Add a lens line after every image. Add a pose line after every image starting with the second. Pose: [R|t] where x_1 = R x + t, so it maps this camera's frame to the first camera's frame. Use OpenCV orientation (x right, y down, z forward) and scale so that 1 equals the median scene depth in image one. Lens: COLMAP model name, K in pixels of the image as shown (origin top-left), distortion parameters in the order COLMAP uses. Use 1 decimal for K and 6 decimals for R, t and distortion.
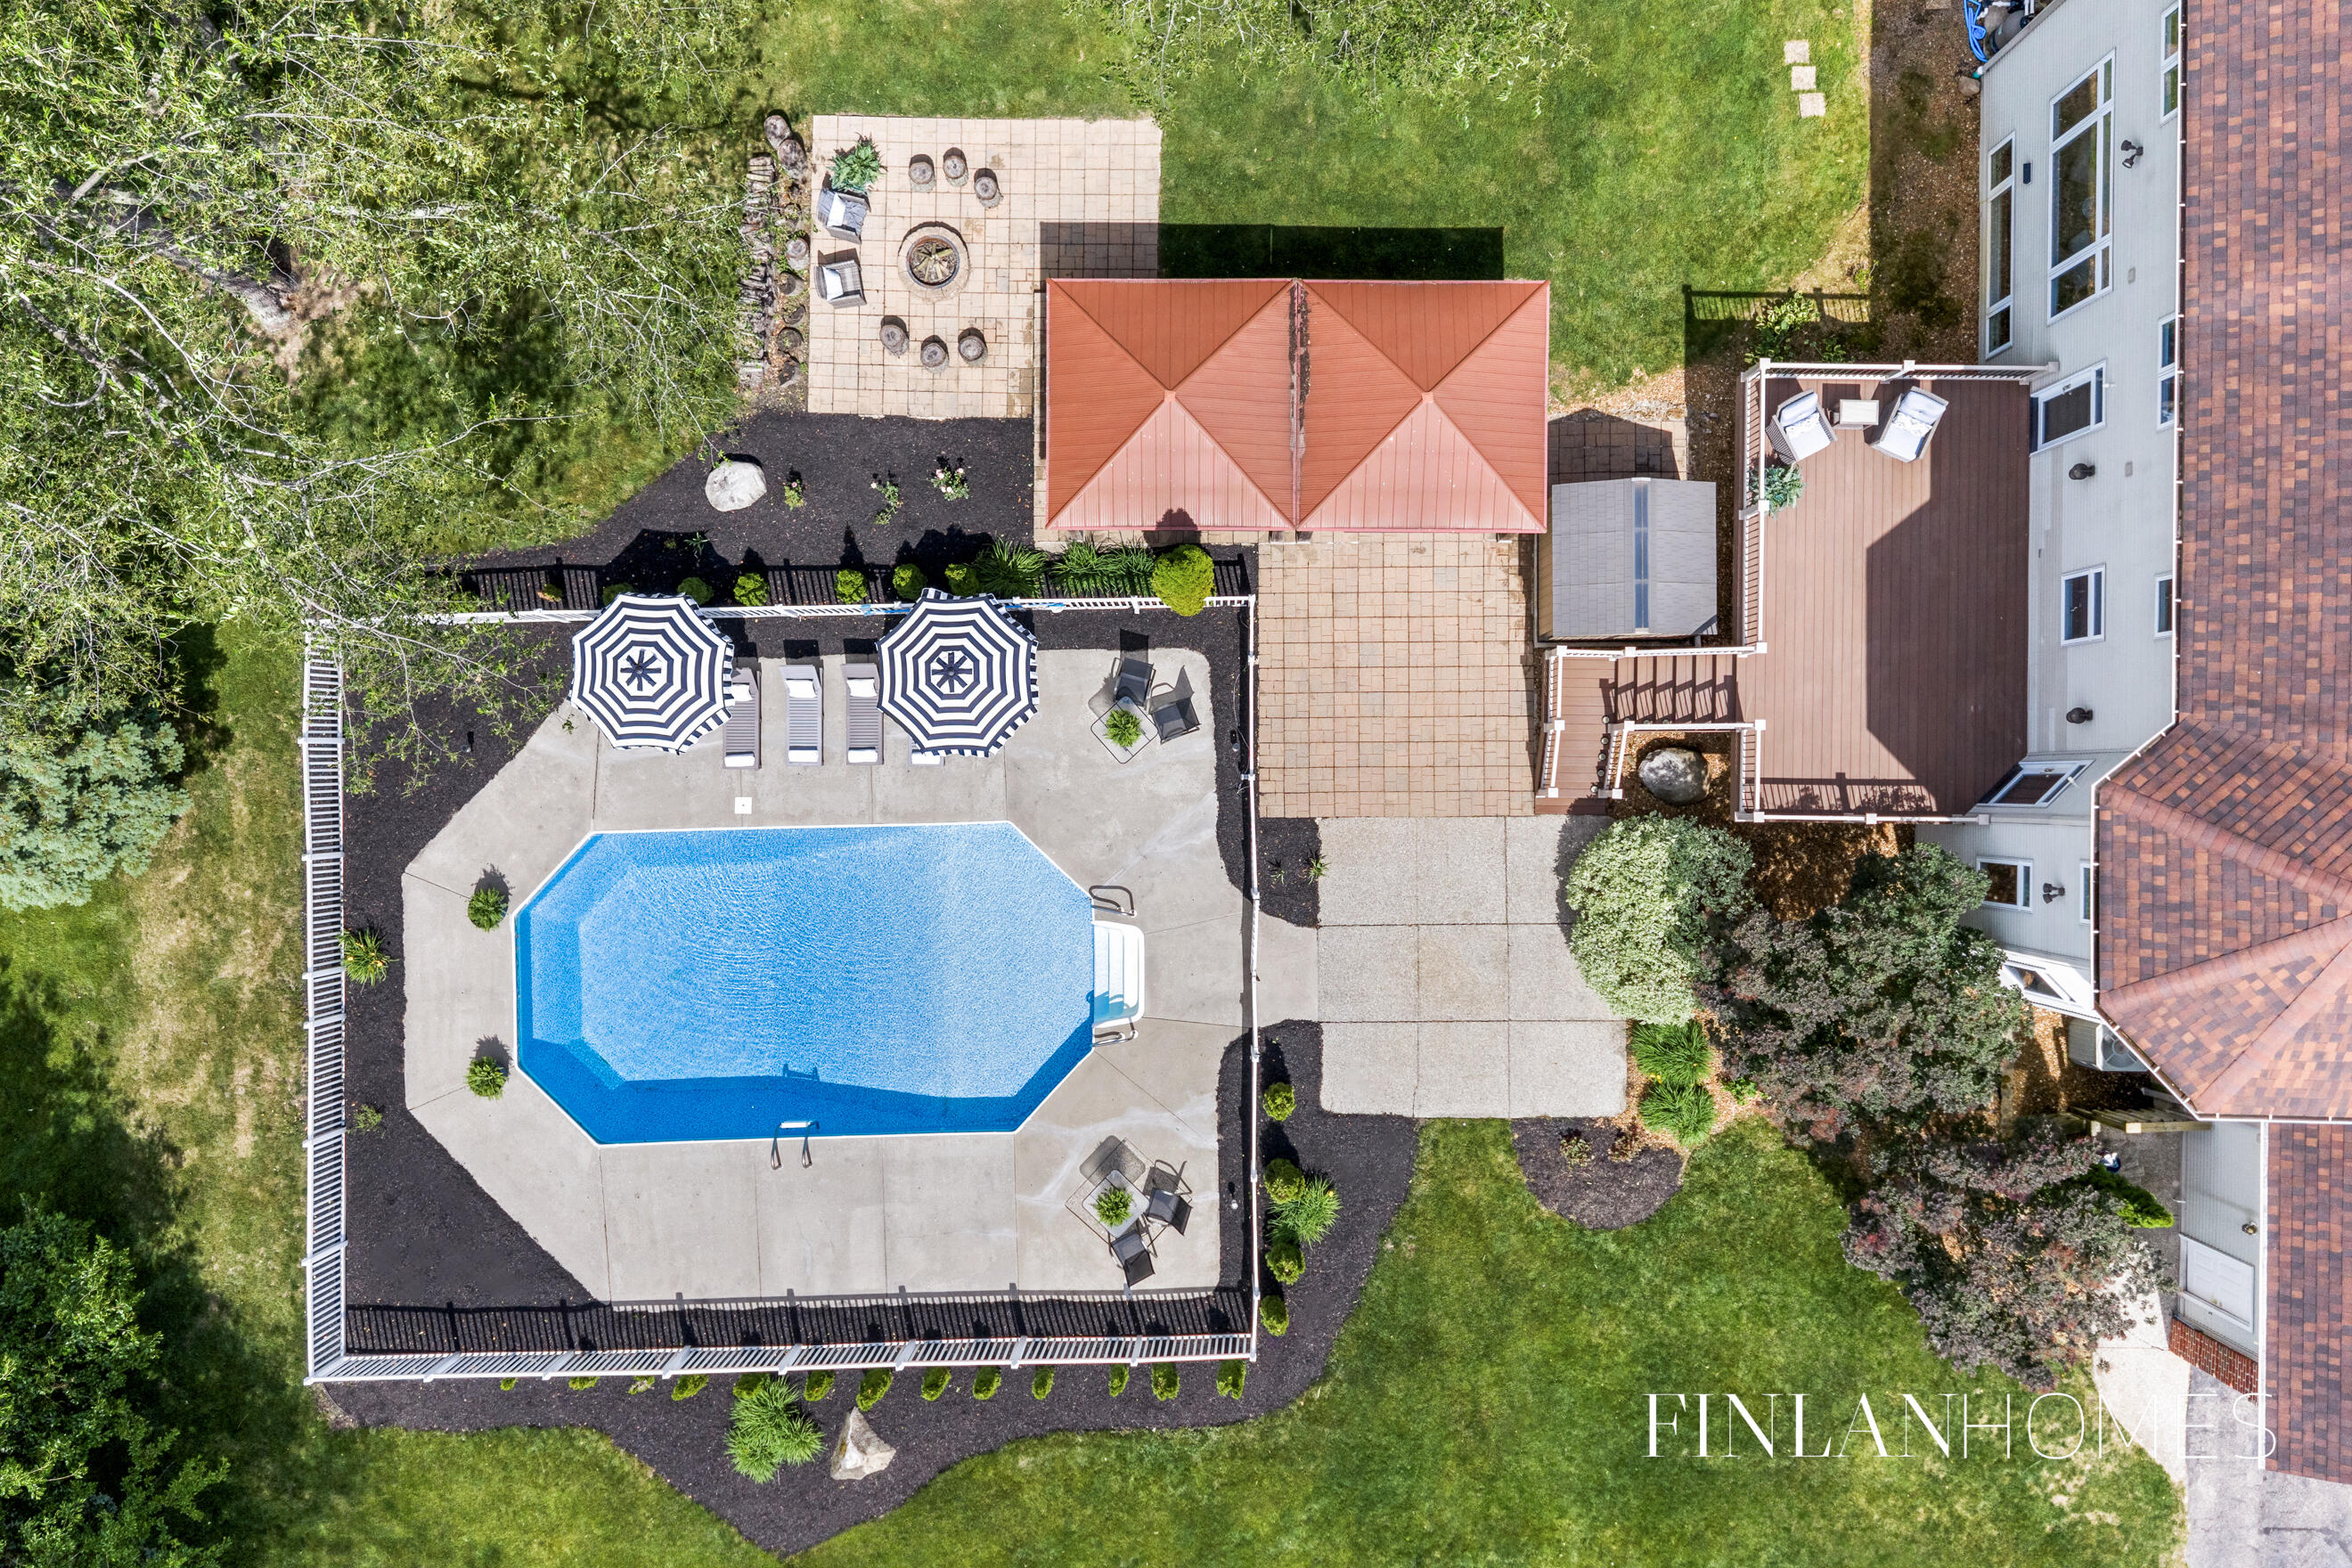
lens RADIAL K [[1945.0, 0, 1177.5], [0, 1945.0, 785.0], [0, 0, 1]] dist [0.022802, -0.023789]
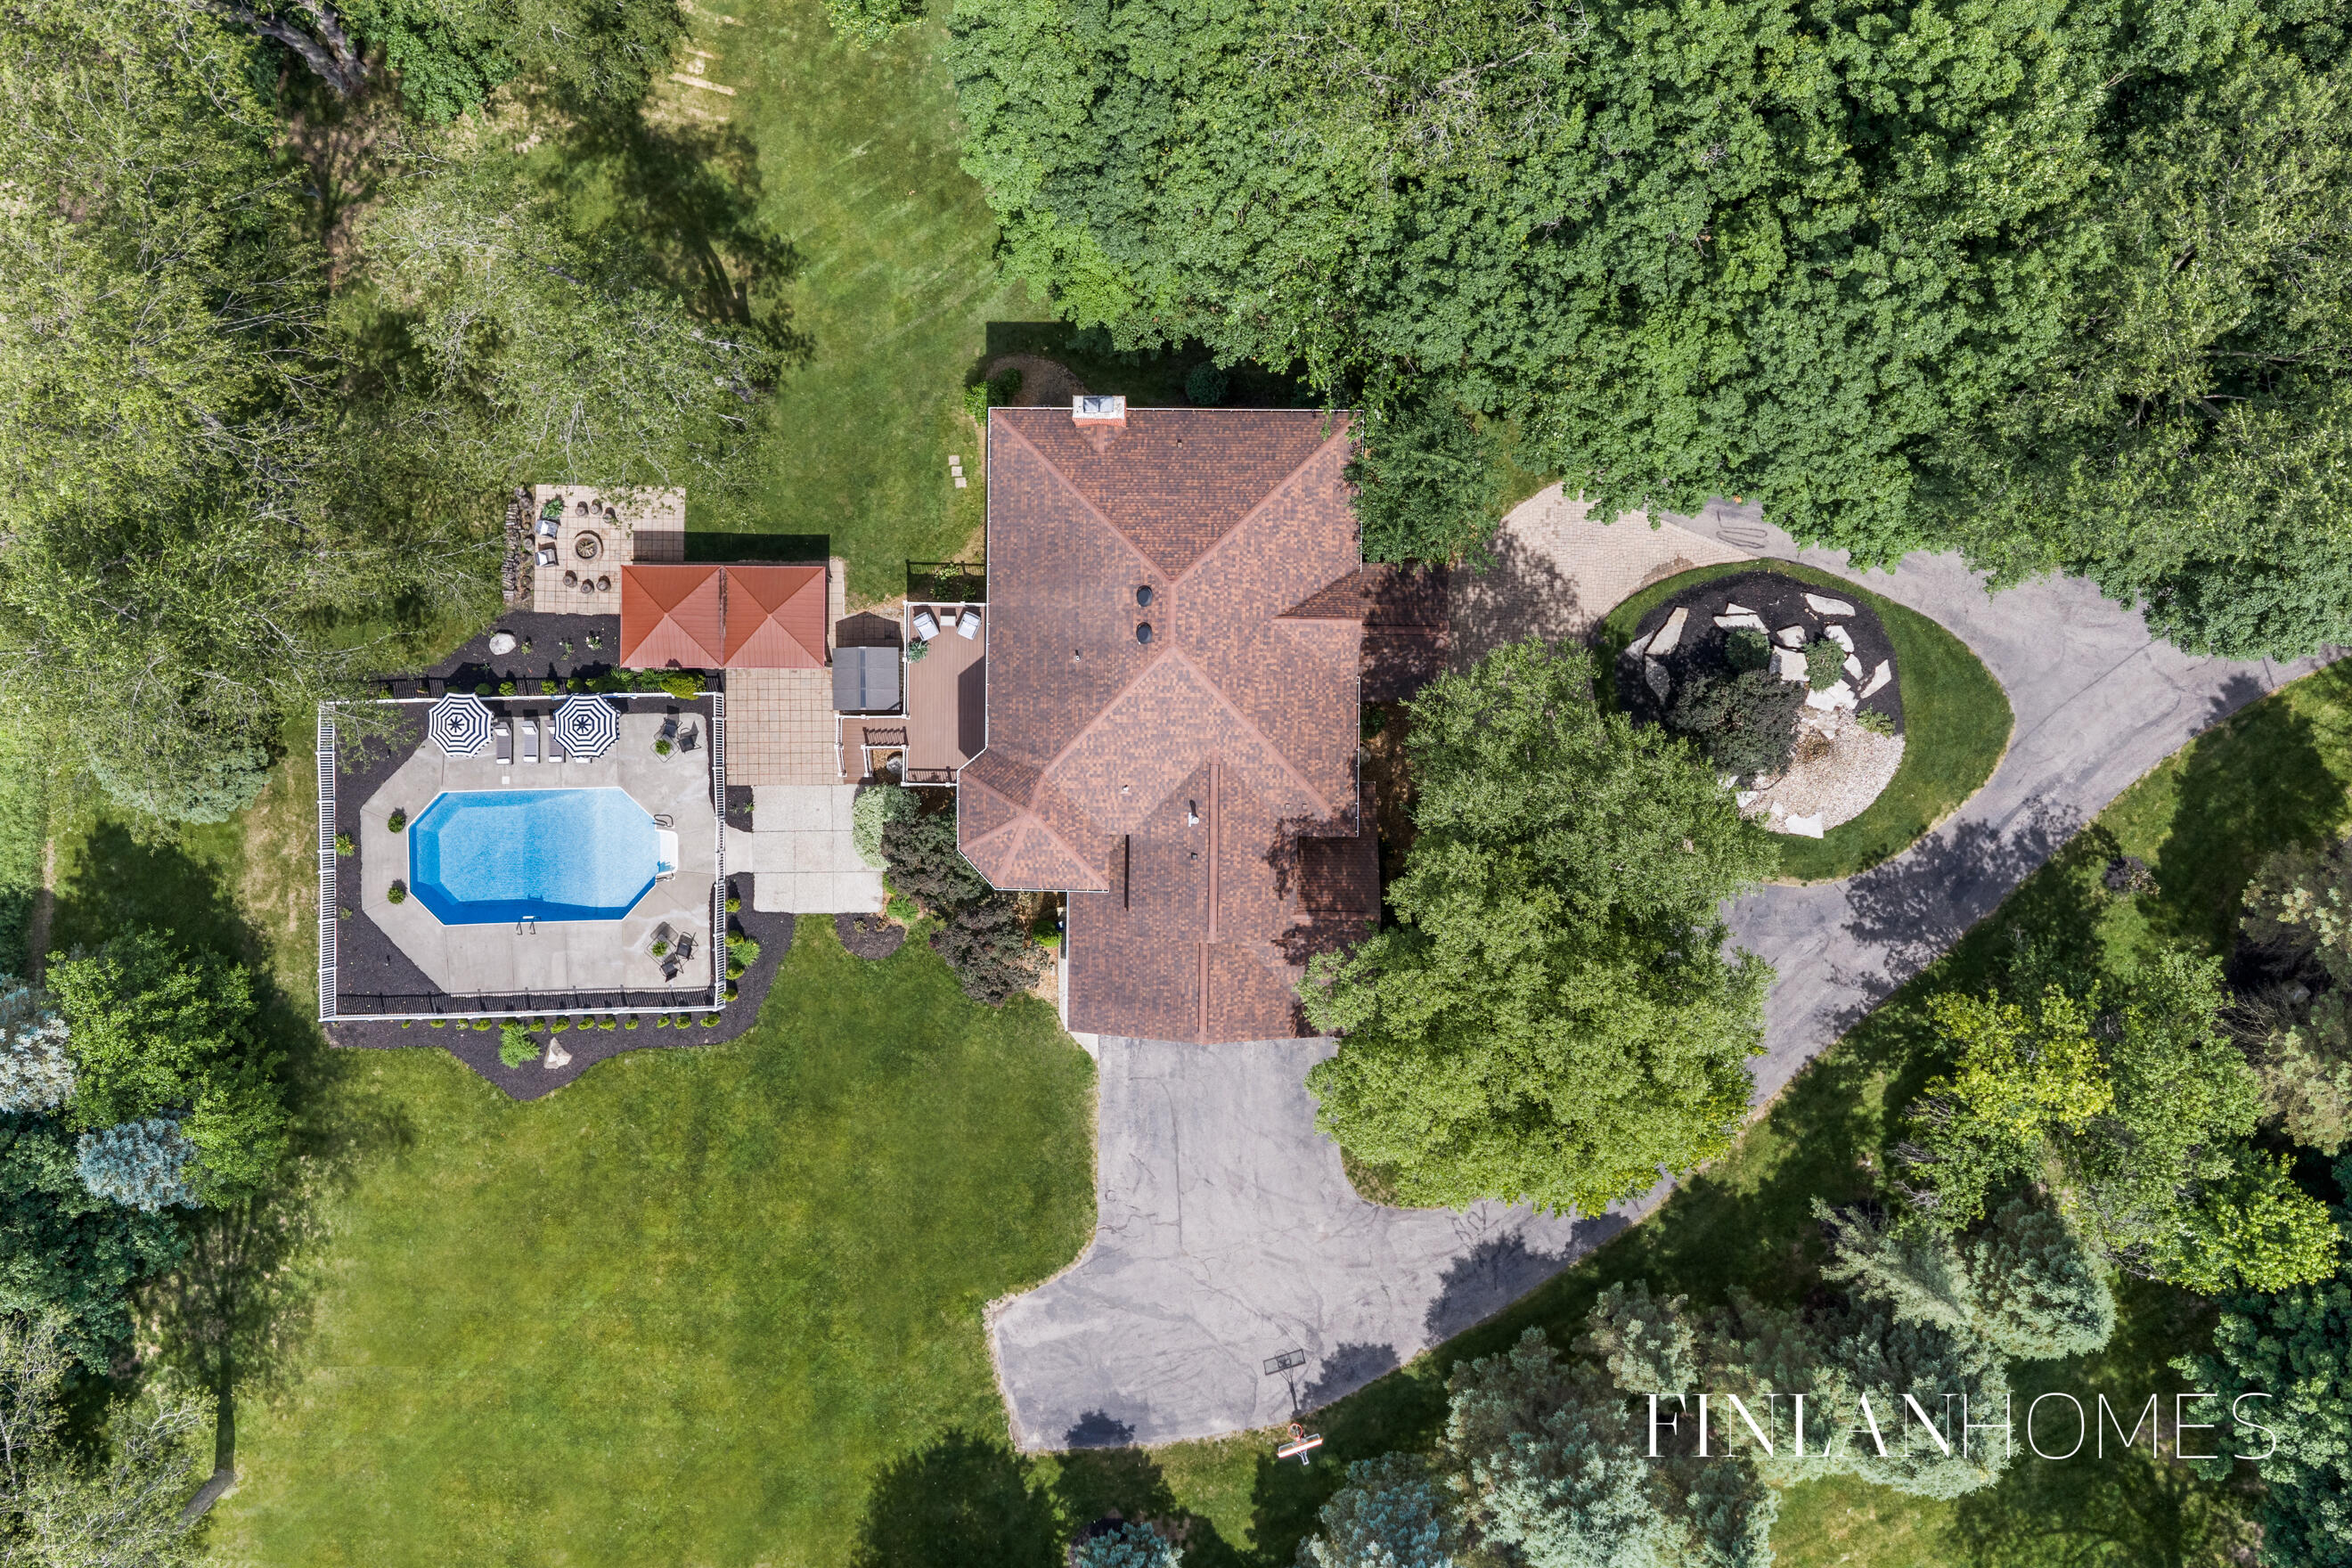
lens RADIAL K [[1945.0, 0, 1175.6], [0, 1945.0, 784.2], [0, 0, 1]] dist [0.022802, -0.023789]
pose [[0.999999, -0.000392, -0.000954, 0.585444], [0.000392, 1.000000, -0.000245, 0.016188], [0.000954, 0.000245, 1.000000, -1.346146]]
